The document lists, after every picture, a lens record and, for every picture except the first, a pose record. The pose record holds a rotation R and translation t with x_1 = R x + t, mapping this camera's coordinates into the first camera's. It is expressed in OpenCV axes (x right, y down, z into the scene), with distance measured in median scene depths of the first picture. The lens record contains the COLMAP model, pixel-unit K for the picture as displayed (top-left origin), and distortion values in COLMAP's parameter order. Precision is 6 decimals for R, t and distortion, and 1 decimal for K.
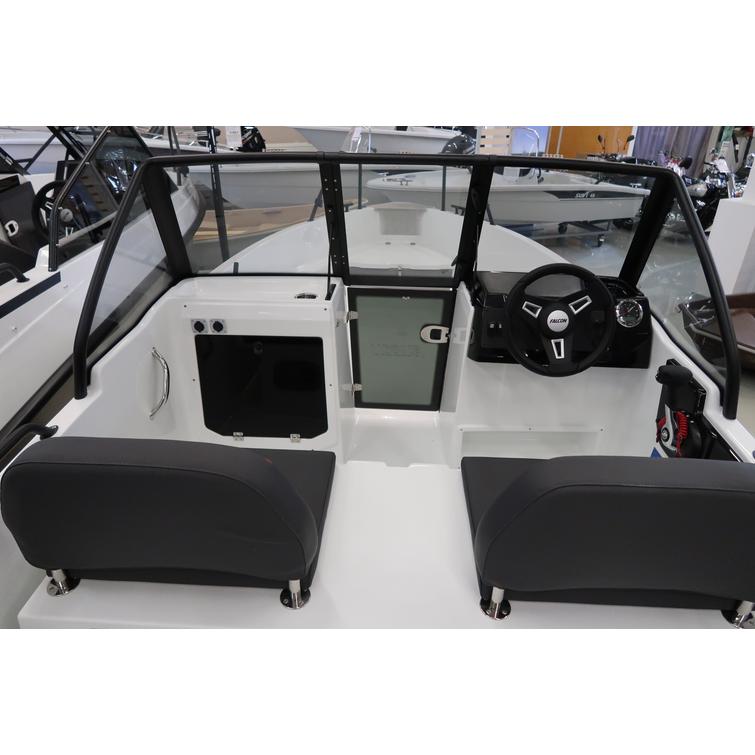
lens RADIAL K [[524.8, 0, 377.5], [0, 524.8, 377.5], [0, 0, 1]] dist [-0.006693, -0.006131]
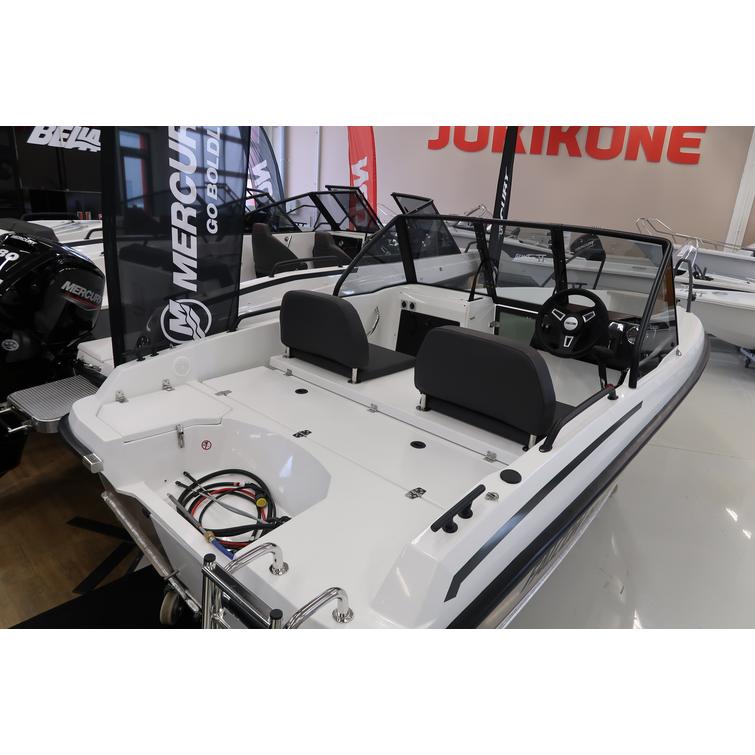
lens RADIAL K [[524.8, 0, 377.5], [0, 524.8, 377.5], [0, 0, 1]] dist [-0.006693, -0.006131]
pose [[0.767752, 0.242102, -0.593248, 0.740593], [-0.354725, 0.931638, -0.078869, 0.318493], [0.533598, 0.270992, 0.801147, -0.456216]]
